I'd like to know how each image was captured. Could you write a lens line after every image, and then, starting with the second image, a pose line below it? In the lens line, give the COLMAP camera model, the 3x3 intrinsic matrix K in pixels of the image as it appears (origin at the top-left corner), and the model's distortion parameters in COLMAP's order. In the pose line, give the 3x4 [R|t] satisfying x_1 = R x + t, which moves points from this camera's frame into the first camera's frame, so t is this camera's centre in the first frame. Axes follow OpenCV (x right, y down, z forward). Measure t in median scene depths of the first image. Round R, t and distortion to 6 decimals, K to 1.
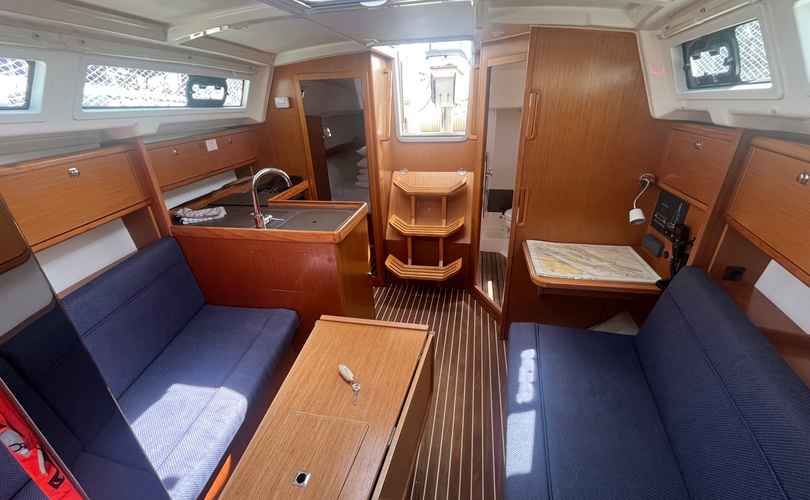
lens RADIAL K [[333.2, 0, 400.8], [0, 333.2, 254.7], [0, 0, 1]] dist [-0.009110, 0.001537]
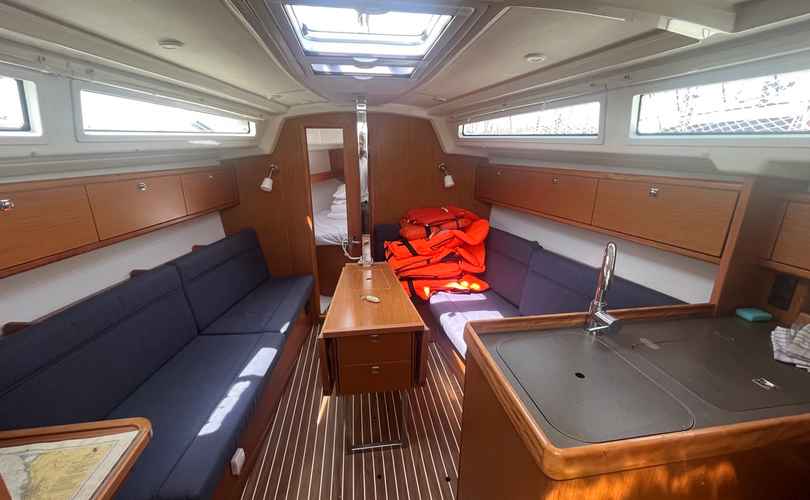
lens RADIAL K [[333.2, 0, 400.6], [0, 333.2, 249.8], [0, 0, 1]] dist [-0.009110, 0.001537]
pose [[-0.940065, 0.131673, -0.314547, 0.144622], [-0.119066, 0.737629, 0.664625, -0.703671], [0.319532, 0.662243, -0.677741, 1.537435]]
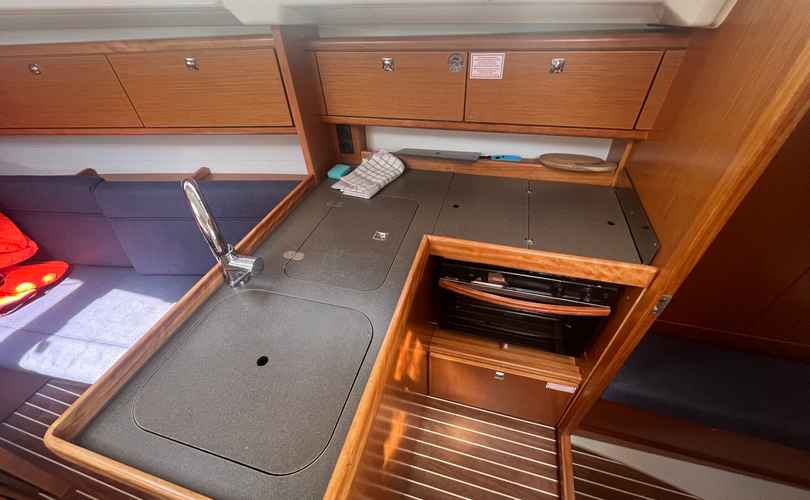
lens RADIAL K [[333.2, 0, 406.6], [0, 333.2, 252.9], [0, 0, 1]] dist [-0.009110, 0.001537]
pose [[-0.064470, 0.676501, -0.733614, -0.111007], [-0.395848, 0.657496, 0.641096, -0.647959], [0.916050, 0.331731, 0.225402, 1.404887]]
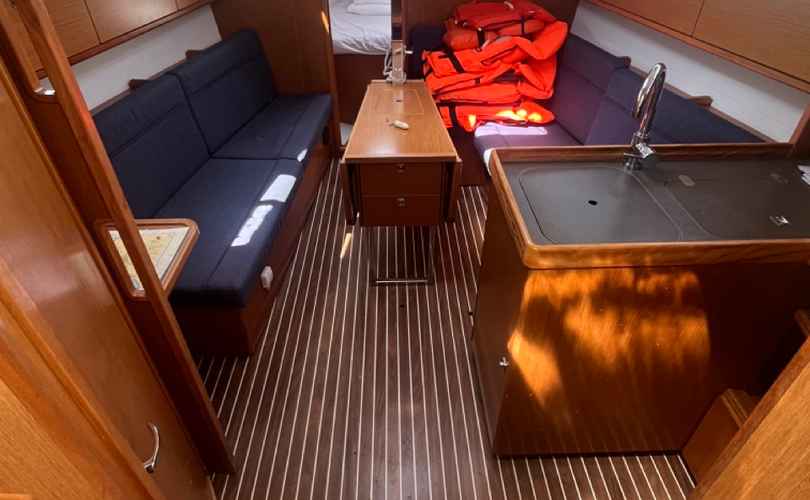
lens RADIAL K [[468.2, 0, 401.3], [0, 468.2, 246.2], [0, 0, 1]] dist [0.004188, -0.004495]
pose [[-0.972712, 0.173227, -0.154346, 0.175725], [-0.064842, 0.435771, 0.897719, -0.910192], [0.222769, 0.883231, -0.412647, 1.749305]]
